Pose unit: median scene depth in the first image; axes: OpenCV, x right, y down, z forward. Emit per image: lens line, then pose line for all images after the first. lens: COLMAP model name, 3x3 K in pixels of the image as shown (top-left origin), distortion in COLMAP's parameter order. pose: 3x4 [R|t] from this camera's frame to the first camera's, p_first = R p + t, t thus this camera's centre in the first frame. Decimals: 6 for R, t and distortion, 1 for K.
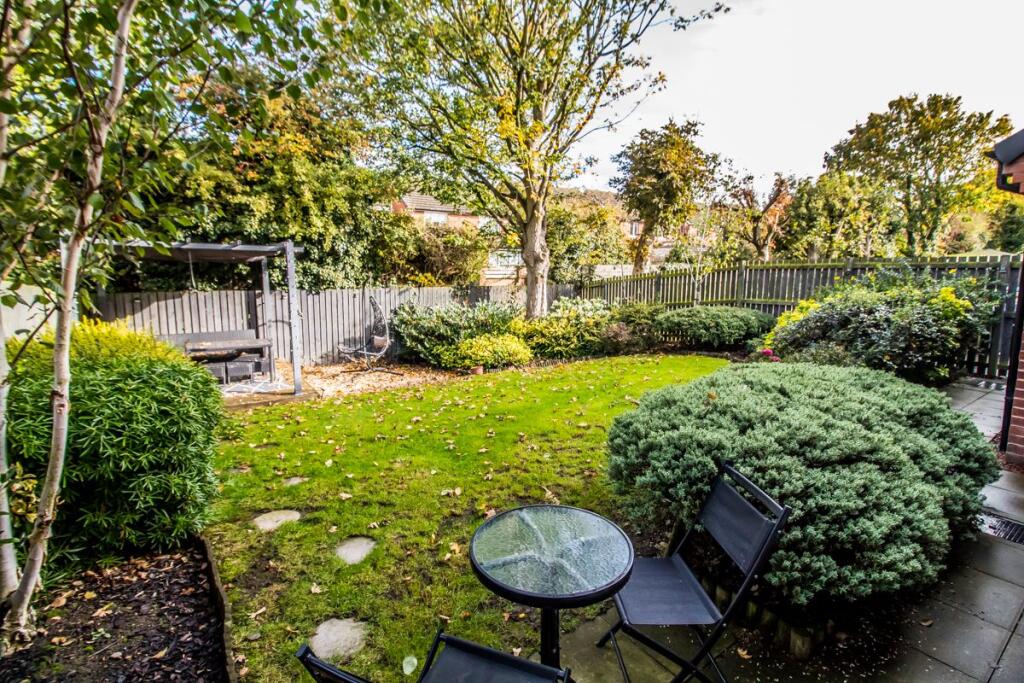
lens RADIAL K [[479.9, 0, 520.6], [0, 479.9, 338.1], [0, 0, 1]] dist [-0.006028, -0.001583]
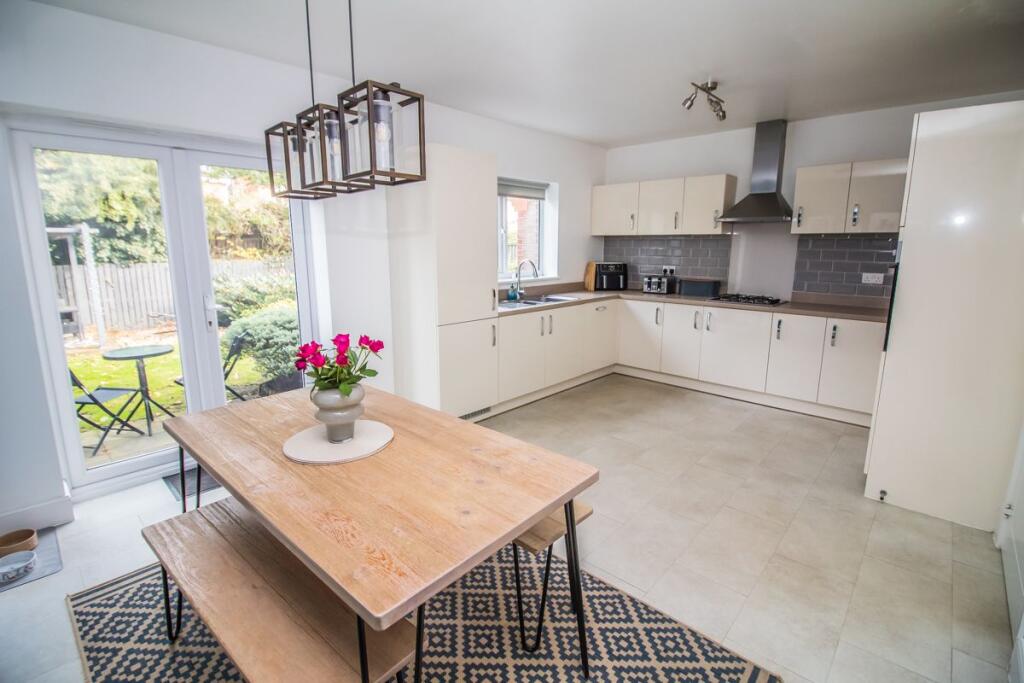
lens RADIAL K [[479.9, 0, 510.1], [0, 479.9, 335.1], [0, 0, 1]] dist [-0.006028, -0.001583]
pose [[0.978820, -0.042390, 0.200284, 0.267115], [0.032338, 0.998060, 0.053196, 0.043175], [-0.202151, -0.045592, 0.978293, -0.351635]]
